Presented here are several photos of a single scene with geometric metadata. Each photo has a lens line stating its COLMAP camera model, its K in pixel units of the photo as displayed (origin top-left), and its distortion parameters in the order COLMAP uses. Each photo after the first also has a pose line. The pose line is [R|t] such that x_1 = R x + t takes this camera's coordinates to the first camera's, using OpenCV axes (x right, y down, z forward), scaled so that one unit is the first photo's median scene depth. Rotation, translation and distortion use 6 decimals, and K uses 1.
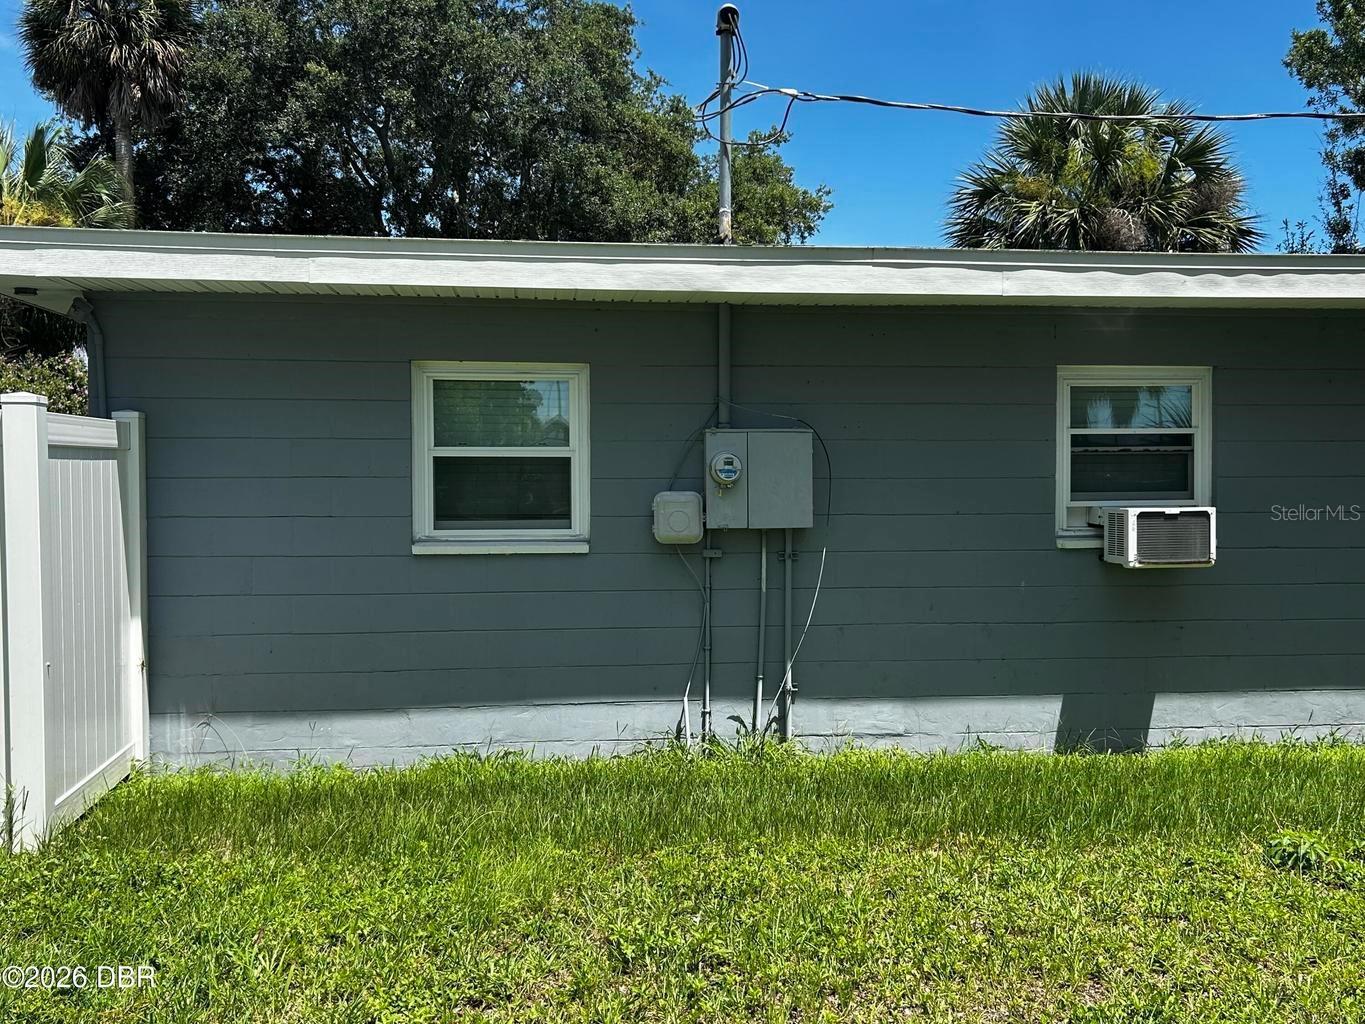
lens RADIAL K [[1277.1, 0, 665.8], [0, 1277.1, 529.2], [0, 0, 1]] dist [0.011645, 0.023249]
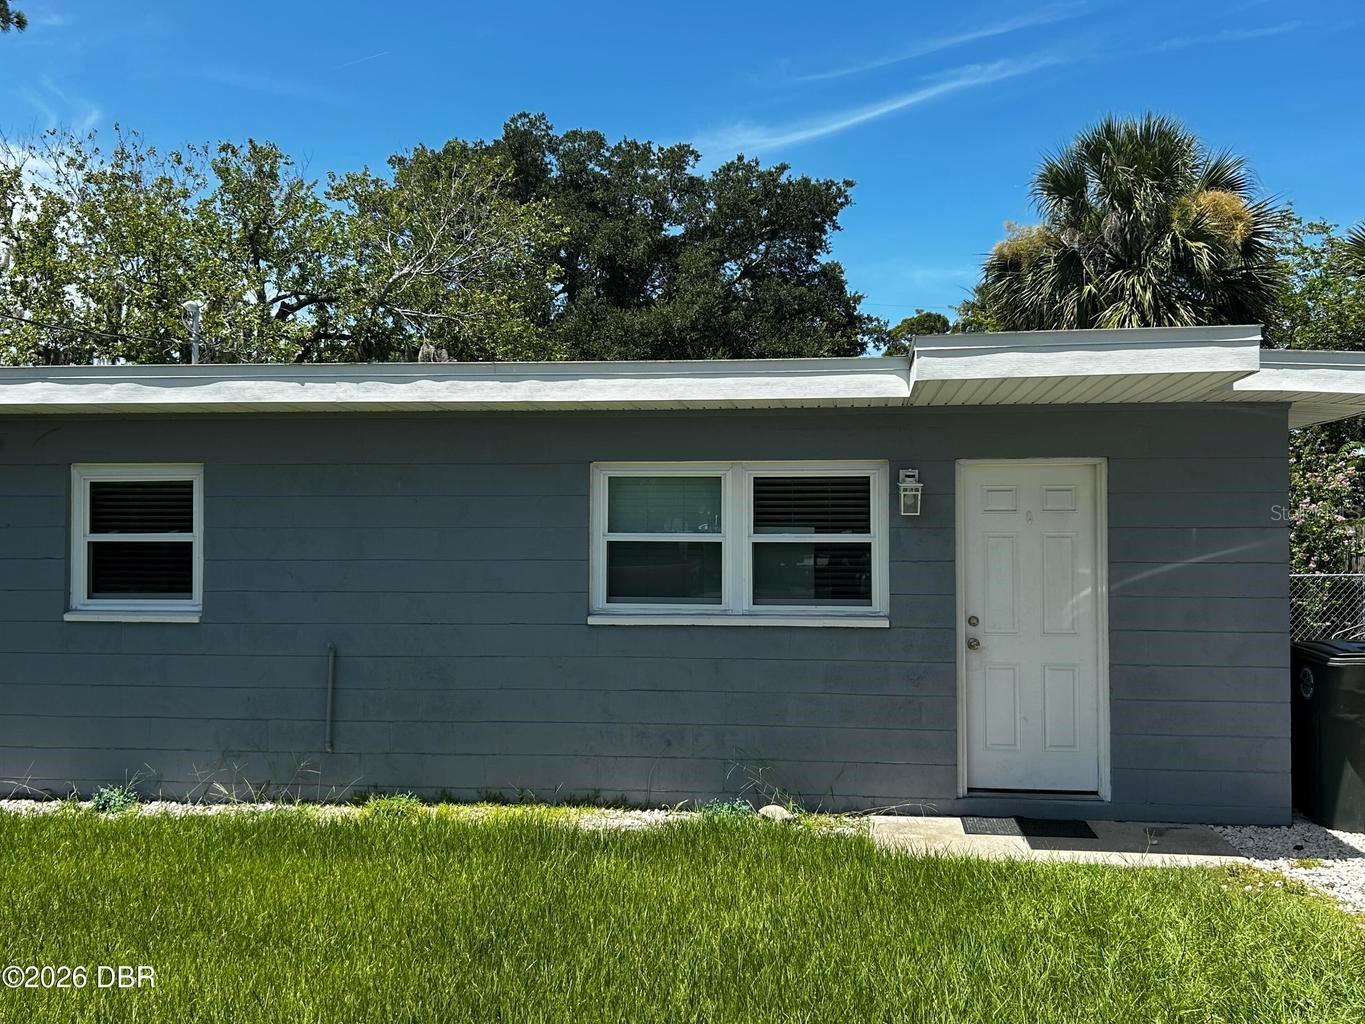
lens RADIAL K [[1269.4, 0, 685.1], [0, 1269.4, 520.3], [0, 0, 1]] dist [0.108086, -0.212533]
pose [[-0.243279, -0.020877, -0.969732, 1.569255], [-0.041259, 0.999086, -0.011158, -0.093566], [0.969078, 0.037296, -0.243918, 2.014486]]
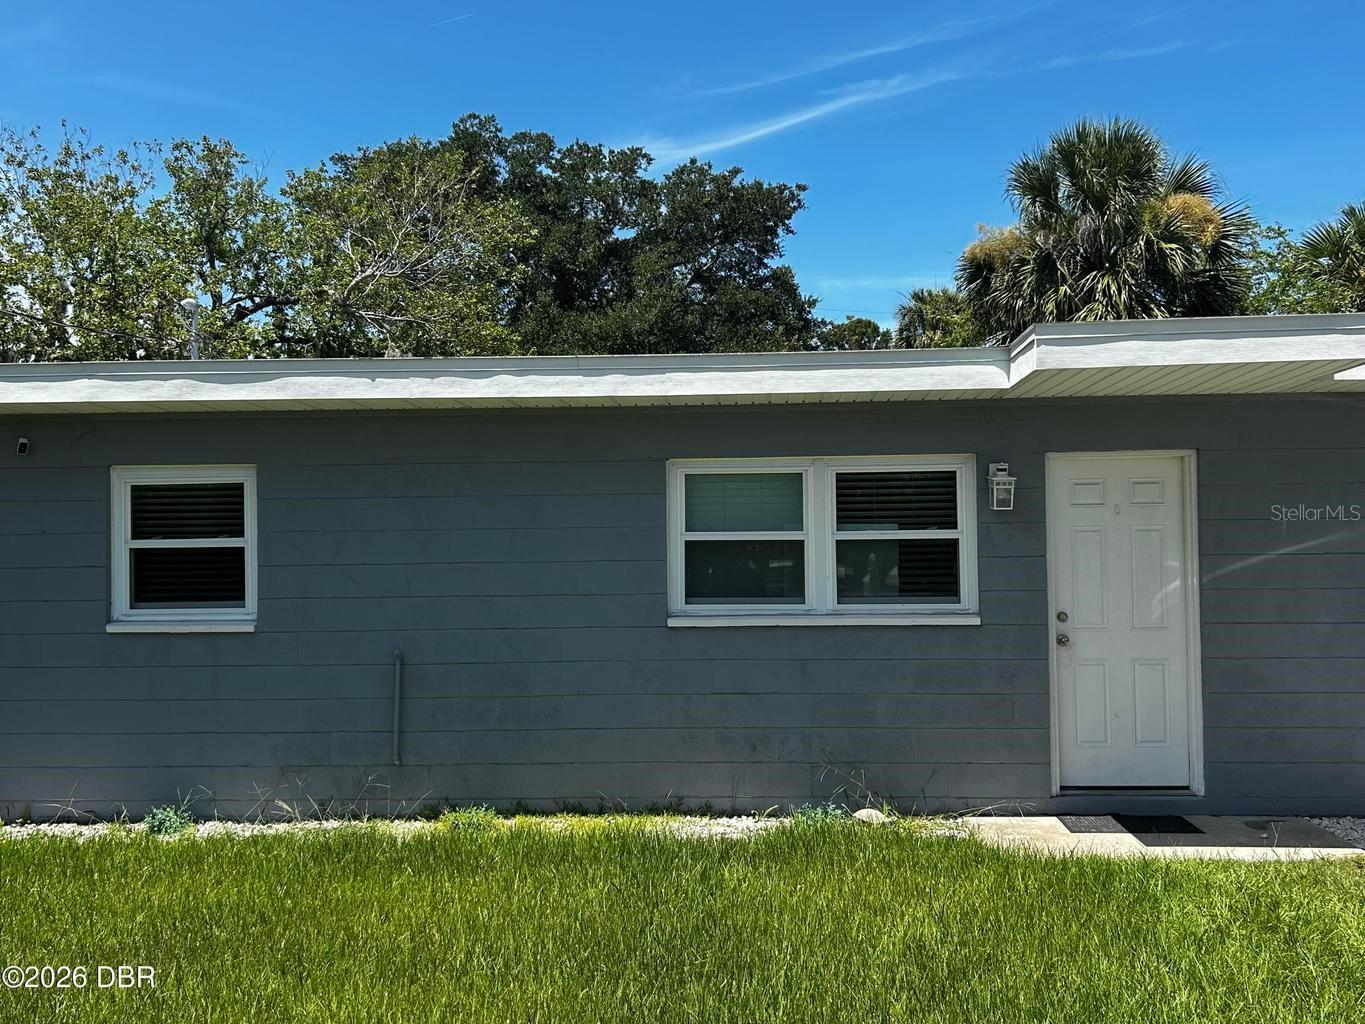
lens RADIAL K [[1269.4, 0, 685.1], [0, 1269.4, 520.3], [0, 0, 1]] dist [0.108086, -0.212533]
pose [[-0.181396, -0.023775, -0.983123, 1.567598], [-0.028516, 0.999415, -0.018907, -0.081660], [0.982997, 0.024605, -0.181968, 1.873621]]
